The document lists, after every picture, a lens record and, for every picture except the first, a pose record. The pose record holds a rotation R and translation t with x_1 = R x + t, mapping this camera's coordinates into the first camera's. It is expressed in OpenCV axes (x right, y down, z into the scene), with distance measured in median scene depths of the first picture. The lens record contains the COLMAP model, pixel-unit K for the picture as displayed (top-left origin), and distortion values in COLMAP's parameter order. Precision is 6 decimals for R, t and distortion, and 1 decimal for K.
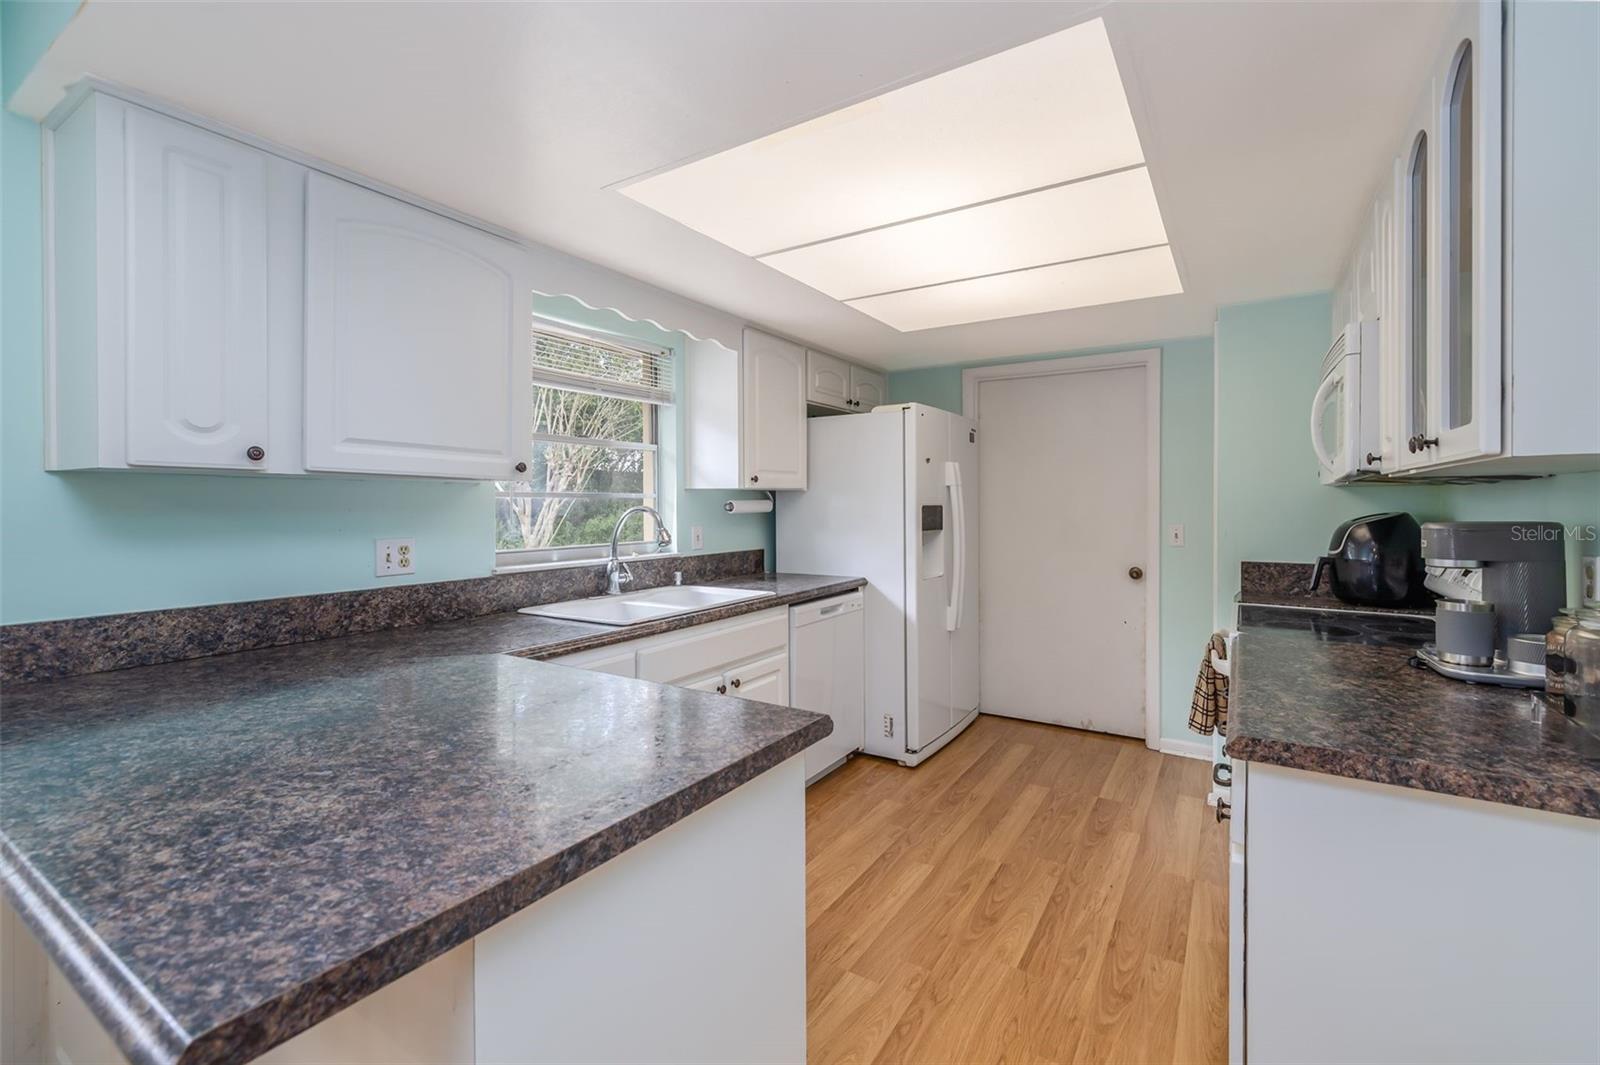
lens RADIAL K [[691.4, 0, 773.2], [0, 691.4, 505.8], [0, 0, 1]] dist [0.004610, 0.000037]
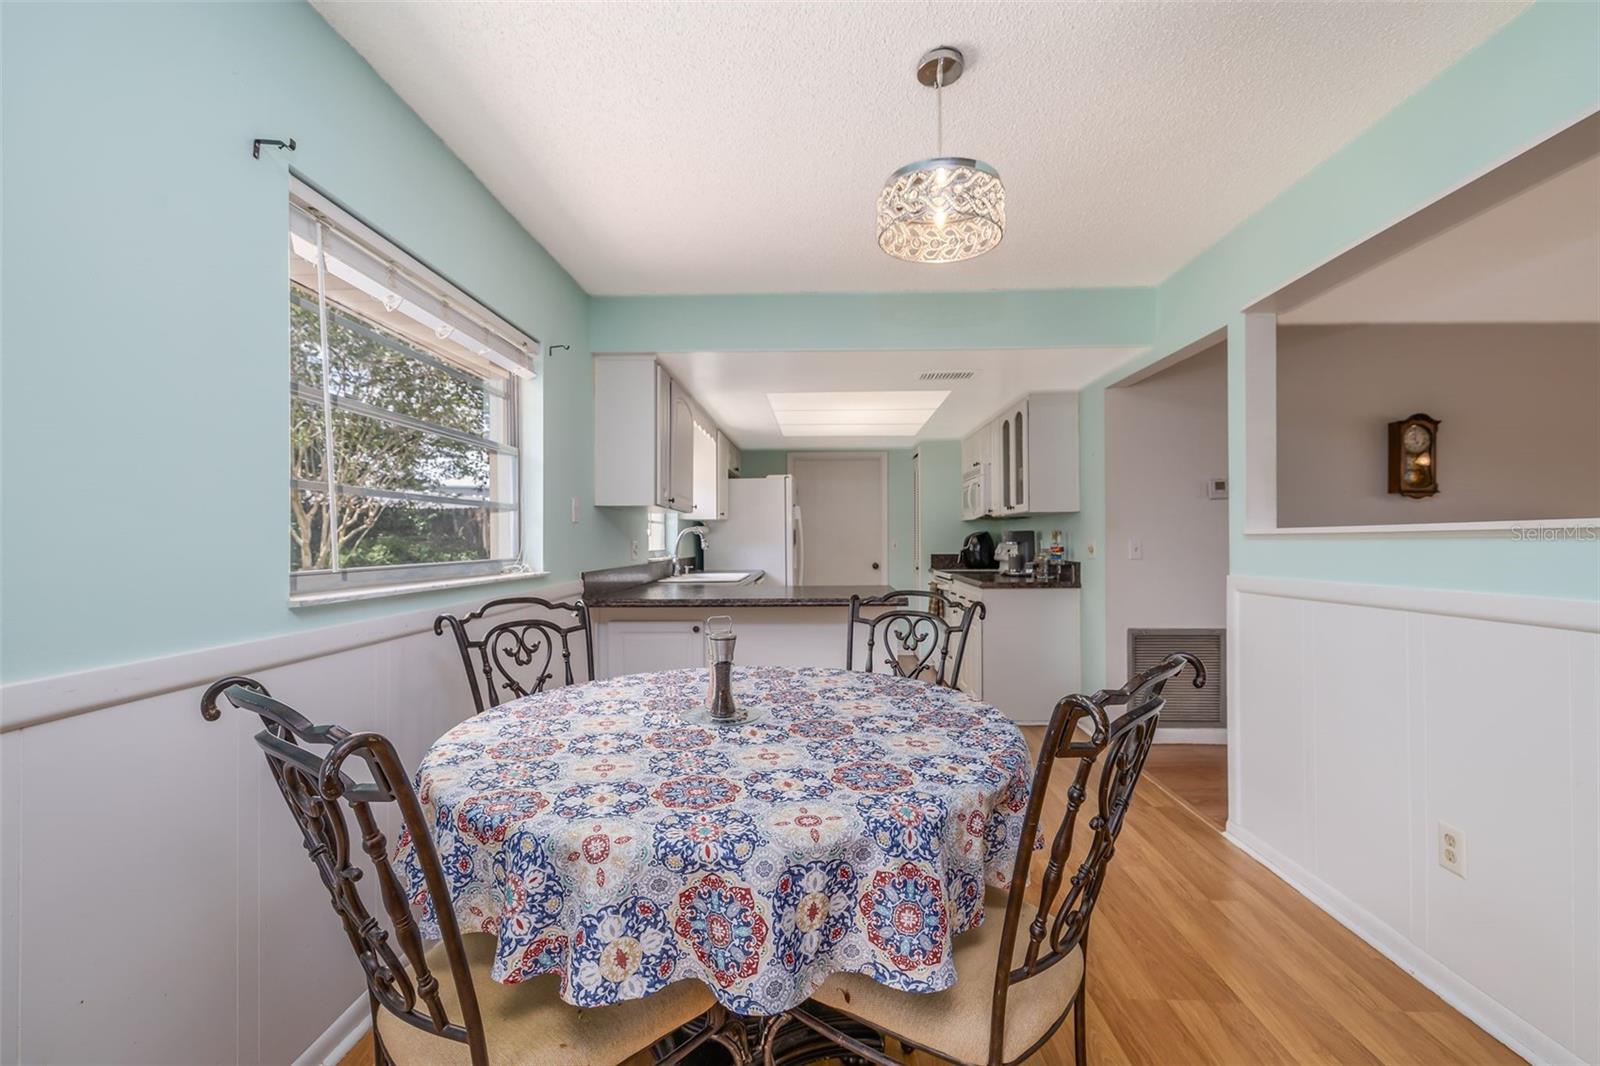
lens RADIAL K [[691.4, 0, 803.3], [0, 691.4, 533.6], [0, 0, 1]] dist [0.004610, 0.000037]
pose [[0.848054, -0.000665, 0.529909, -1.022831], [0.007423, 0.999916, -0.010623, 0.040635], [-0.529857, 0.012942, 0.847988, -0.806385]]
